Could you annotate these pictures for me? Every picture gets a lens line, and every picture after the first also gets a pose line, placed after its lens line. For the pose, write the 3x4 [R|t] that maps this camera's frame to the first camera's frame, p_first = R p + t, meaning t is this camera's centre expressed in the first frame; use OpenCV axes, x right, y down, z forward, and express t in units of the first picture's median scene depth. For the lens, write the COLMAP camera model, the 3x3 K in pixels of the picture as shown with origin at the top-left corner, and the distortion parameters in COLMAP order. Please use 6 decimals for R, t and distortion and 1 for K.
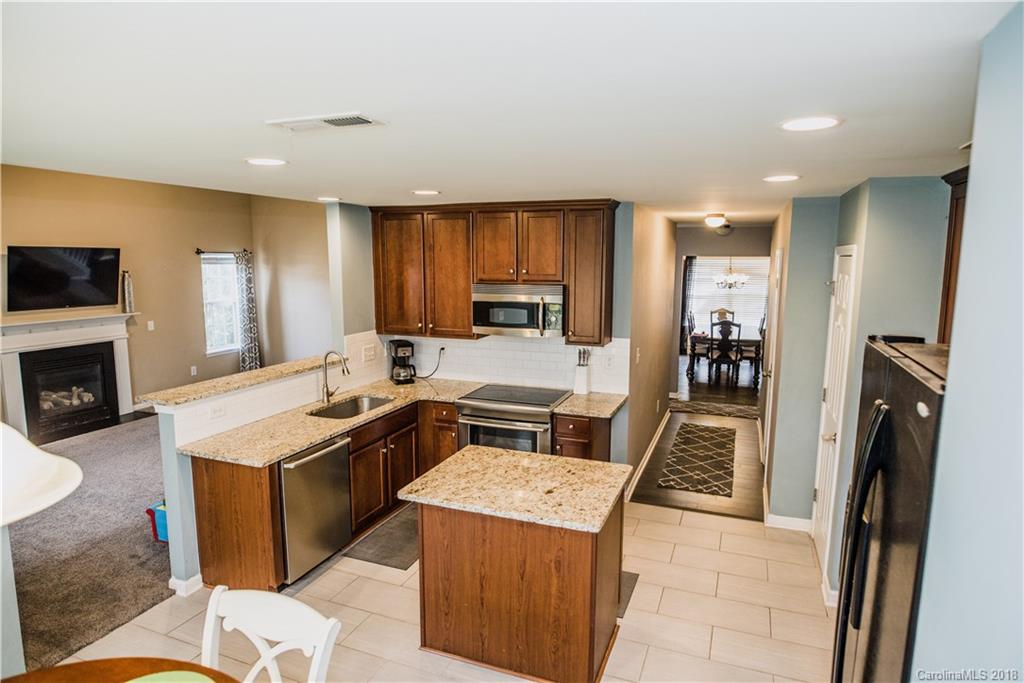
lens RADIAL K [[586.9, 0, 512.0], [0, 586.9, 341.5], [0, 0, 1]] dist [-0.020714, -0.000789]
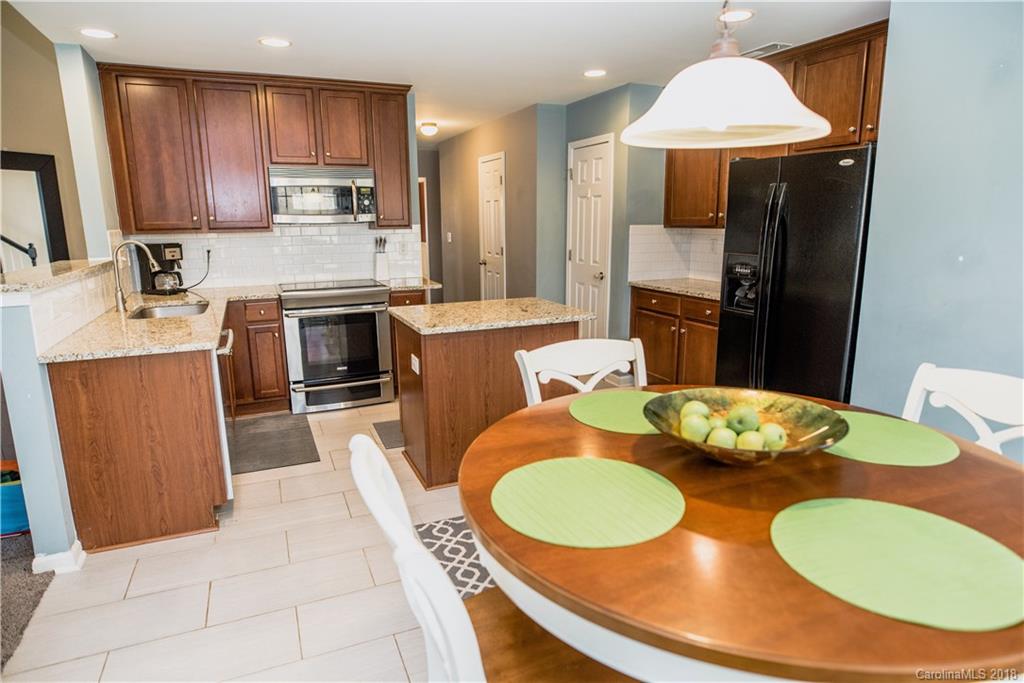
lens RADIAL K [[586.9, 0, 512.0], [0, 586.9, 341.5], [0, 0, 1]] dist [-0.020714, -0.000789]
pose [[0.705306, -0.155120, 0.691723, -0.494745], [0.110185, 0.987895, 0.109189, 0.116653], [-0.700287, -0.000794, 0.713861, 0.107649]]
